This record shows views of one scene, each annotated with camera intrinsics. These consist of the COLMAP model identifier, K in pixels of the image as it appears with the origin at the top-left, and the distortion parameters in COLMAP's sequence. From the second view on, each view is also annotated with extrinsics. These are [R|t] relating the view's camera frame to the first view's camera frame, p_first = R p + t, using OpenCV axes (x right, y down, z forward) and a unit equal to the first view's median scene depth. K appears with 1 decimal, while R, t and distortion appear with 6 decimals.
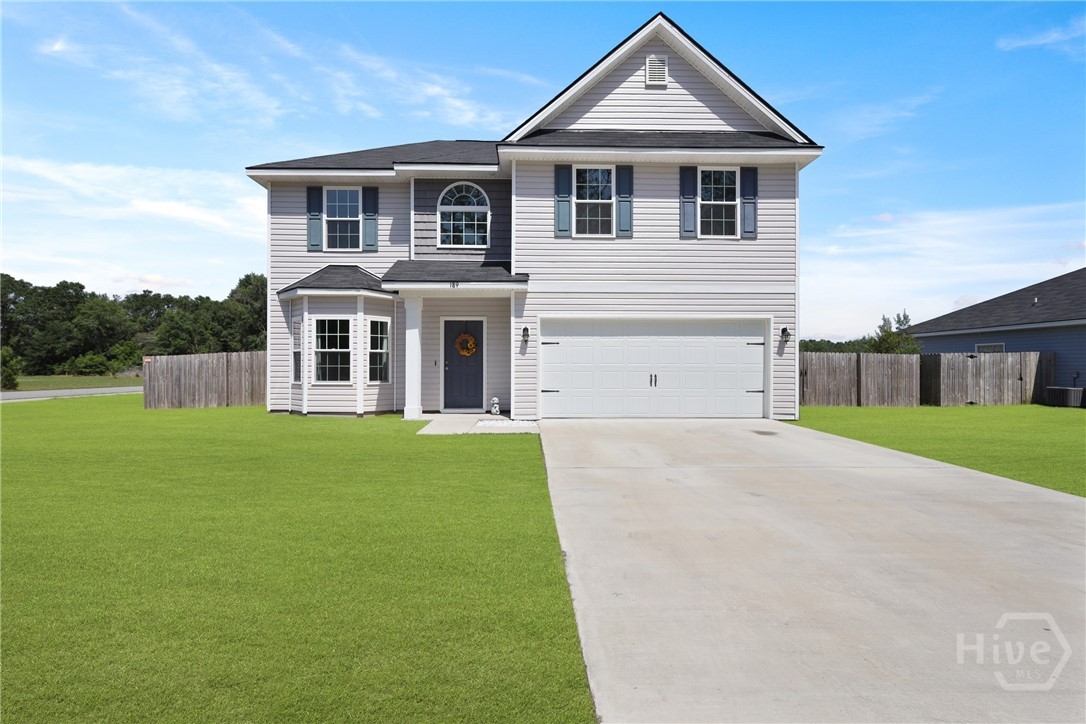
lens RADIAL K [[502.6, 0, 543.0], [0, 502.6, 362.0], [0, 0, 1]] dist [-0.004767, 0.000067]
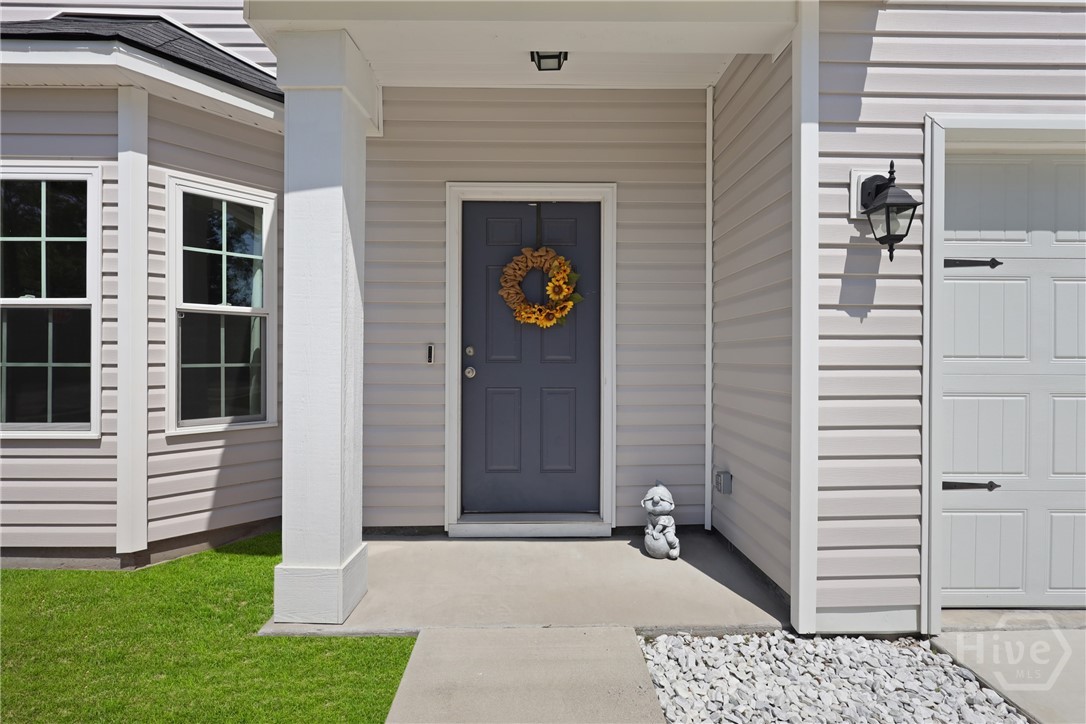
lens RADIAL K [[502.6, 0, 543.0], [0, 502.6, 362.0], [0, 0, 1]] dist [-0.004767, 0.000067]
pose [[0.999994, 0.001958, -0.002843, -0.156067], [-0.001910, 0.999855, 0.016945, 0.001965], [0.002876, -0.016939, 0.999852, 0.749059]]
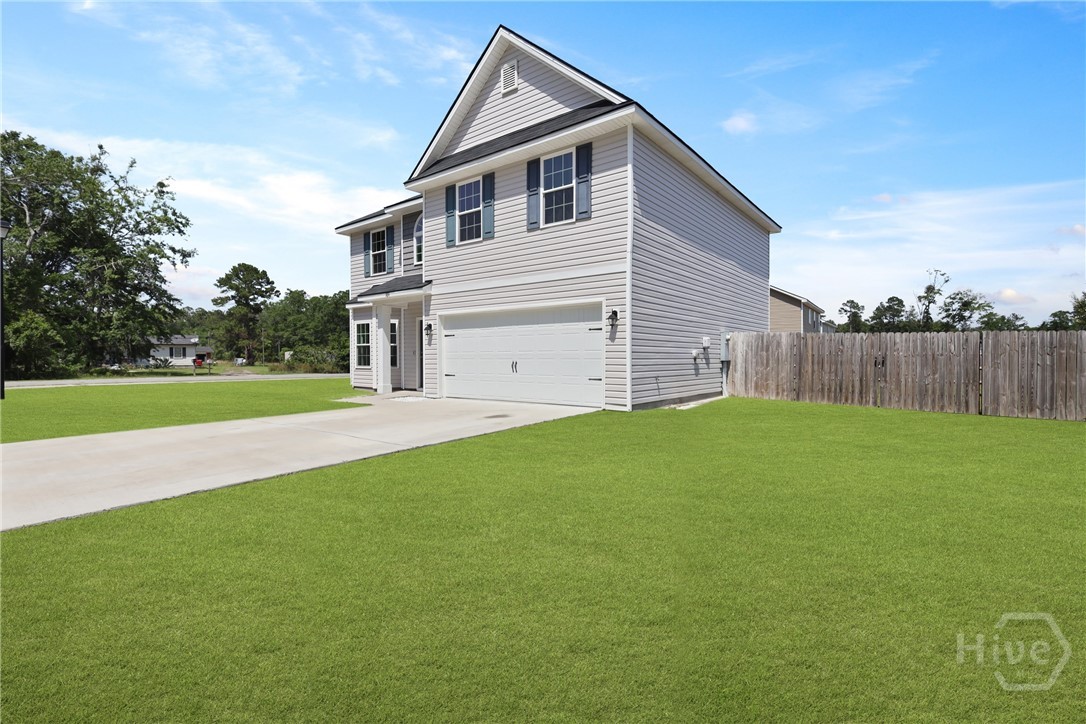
lens RADIAL K [[502.6, 0, 543.0], [0, 502.6, 362.0], [0, 0, 1]] dist [-0.004767, 0.000067]
pose [[0.776805, 0.001737, -0.629738, 0.908527], [0.009317, 0.999855, 0.014251, 0.010730], [0.629672, -0.016938, 0.776677, 0.193168]]
